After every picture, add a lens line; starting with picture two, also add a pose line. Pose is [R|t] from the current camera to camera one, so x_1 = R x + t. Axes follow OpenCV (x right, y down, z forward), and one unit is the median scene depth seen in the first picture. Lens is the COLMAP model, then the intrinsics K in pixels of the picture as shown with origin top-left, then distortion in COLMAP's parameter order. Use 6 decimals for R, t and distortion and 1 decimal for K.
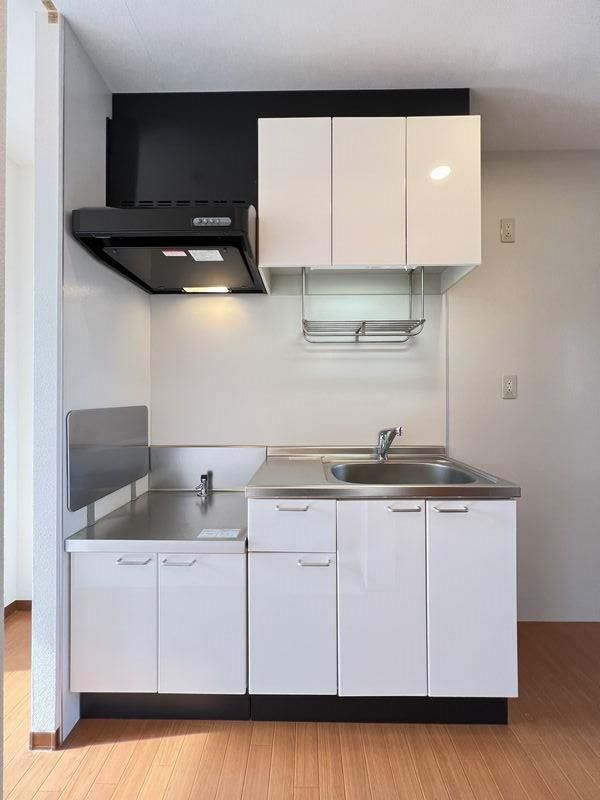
lens RADIAL K [[321.6, 0, 303.0], [0, 321.6, 393.4], [0, 0, 1]] dist [-0.008373, -0.000097]
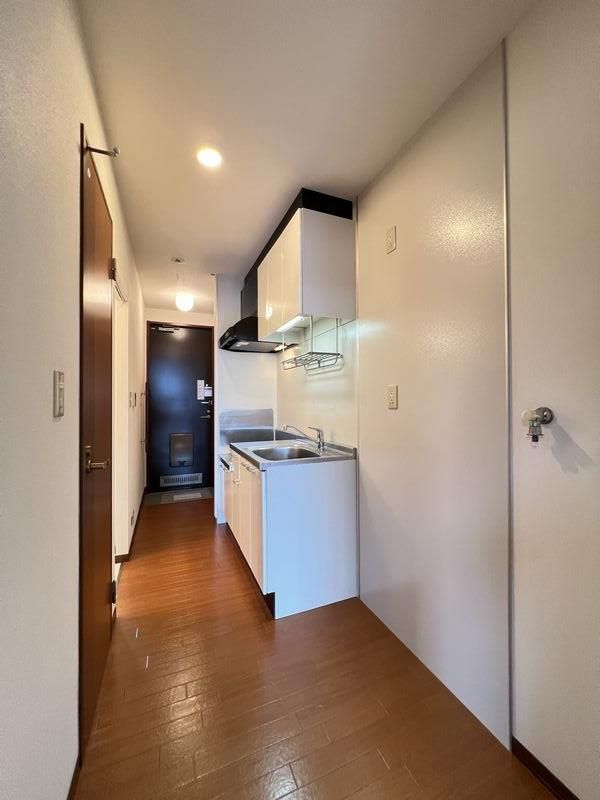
lens RADIAL K [[316.9, 0, 298.4], [0, 316.9, 401.6], [0, 0, 1]] dist [0.001234, 0.000165]
pose [[0.403333, 0.000277, -0.915053, 1.423911], [0.001998, 0.999997, 0.001183, -0.007541], [0.915051, -0.002305, 0.403331, 0.334922]]
